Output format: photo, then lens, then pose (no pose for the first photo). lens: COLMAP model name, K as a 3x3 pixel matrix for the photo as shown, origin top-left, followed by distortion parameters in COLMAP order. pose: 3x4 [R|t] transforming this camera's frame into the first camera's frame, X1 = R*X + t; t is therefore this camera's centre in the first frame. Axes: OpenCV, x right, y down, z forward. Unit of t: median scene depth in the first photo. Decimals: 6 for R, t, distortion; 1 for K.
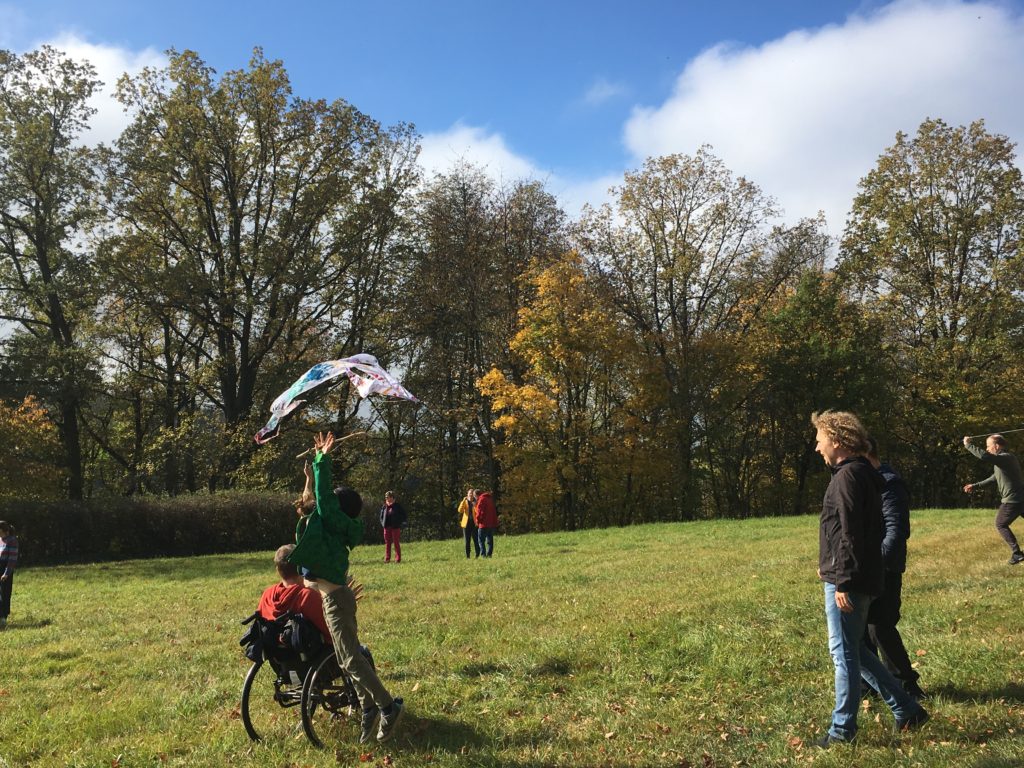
lens RADIAL K [[1100.8, 0, 512.0], [0, 1100.8, 384.0], [0, 0, 1]] dist [0.085432, -0.113667]
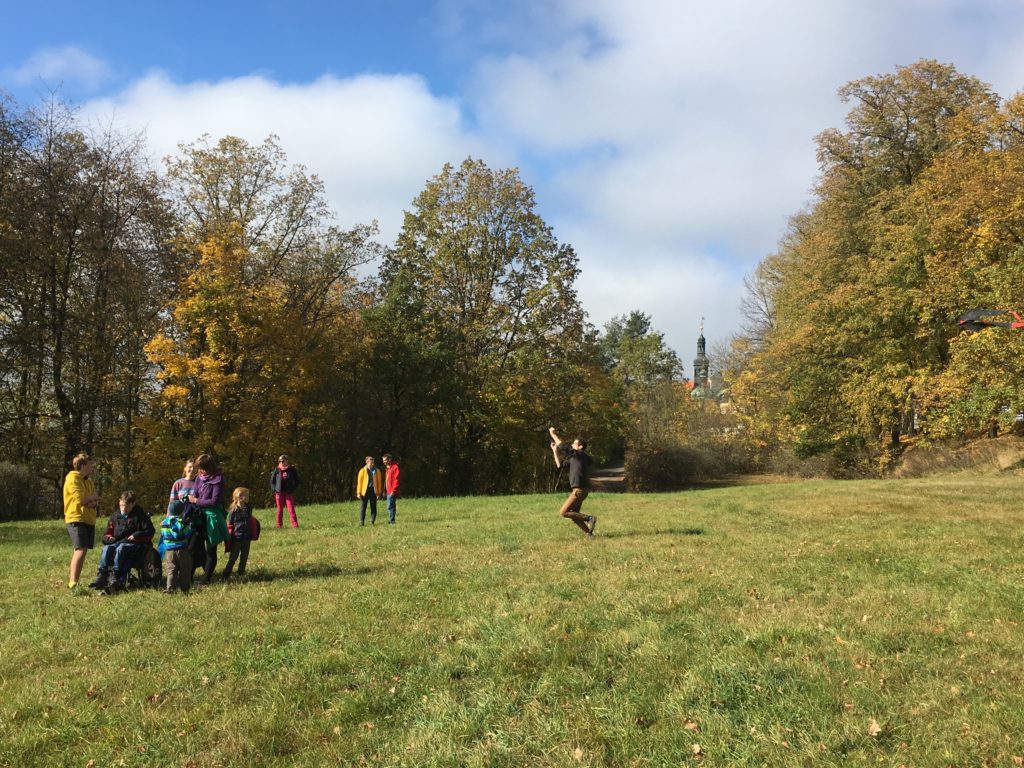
lens RADIAL K [[1100.8, 0, 512.0], [0, 1100.8, 384.0], [0, 0, 1]] dist [0.085432, -0.113667]
pose [[0.812733, 0.082360, 0.576786, -0.225857], [-0.082740, 0.996241, -0.025667, 0.019431], [-0.576732, -0.026862, 0.816492, 0.044217]]
